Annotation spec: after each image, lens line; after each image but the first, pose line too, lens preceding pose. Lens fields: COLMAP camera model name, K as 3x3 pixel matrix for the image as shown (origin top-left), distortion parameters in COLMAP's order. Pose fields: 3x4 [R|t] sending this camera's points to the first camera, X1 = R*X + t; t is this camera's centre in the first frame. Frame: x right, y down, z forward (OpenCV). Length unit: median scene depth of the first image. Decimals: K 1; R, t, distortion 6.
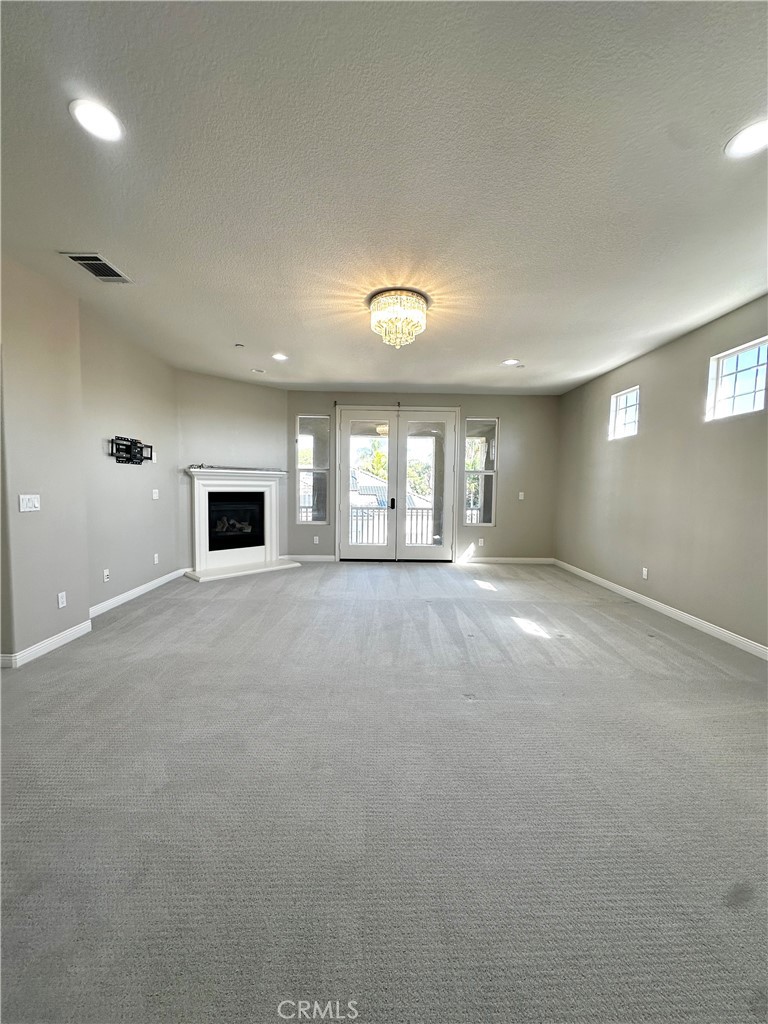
lens RADIAL K [[409.6, 0, 385.9], [0, 409.6, 513.4], [0, 0, 1]] dist [-0.003209, 0.000514]
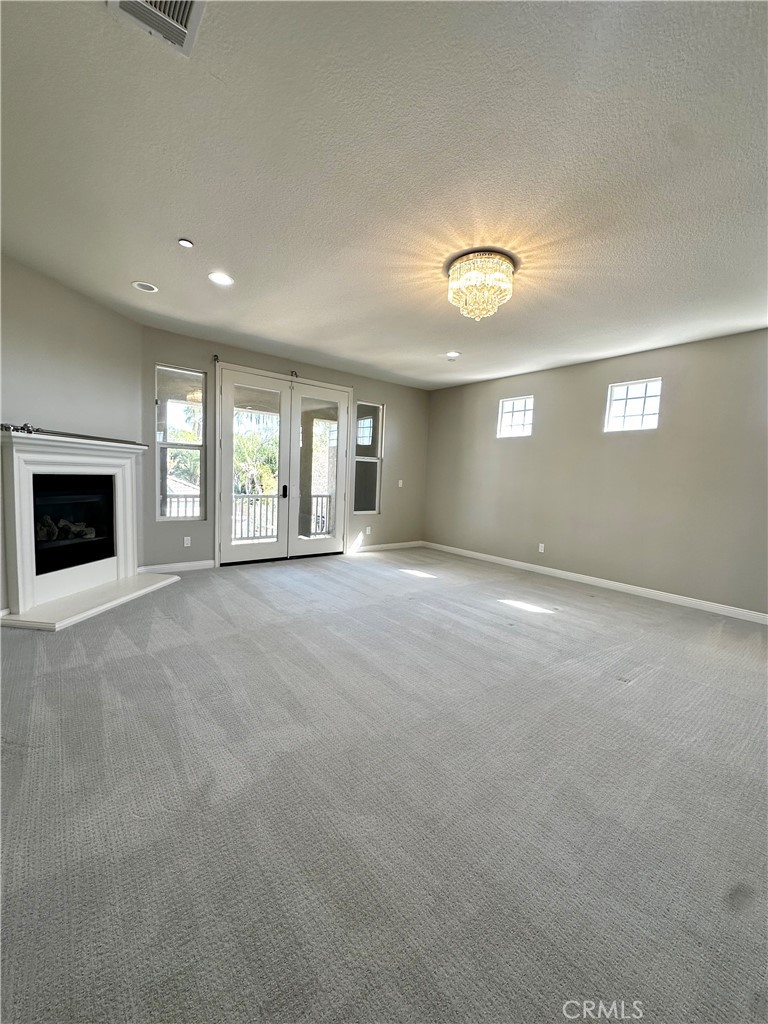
lens RADIAL K [[409.6, 0, 384.3], [0, 409.6, 512.6], [0, 0, 1]] dist [-0.003209, 0.000514]
pose [[0.788809, -0.035895, 0.613590, -0.378753], [0.012304, 0.999015, 0.042625, -0.015683], [-0.614515, -0.026073, 0.788474, 0.229352]]
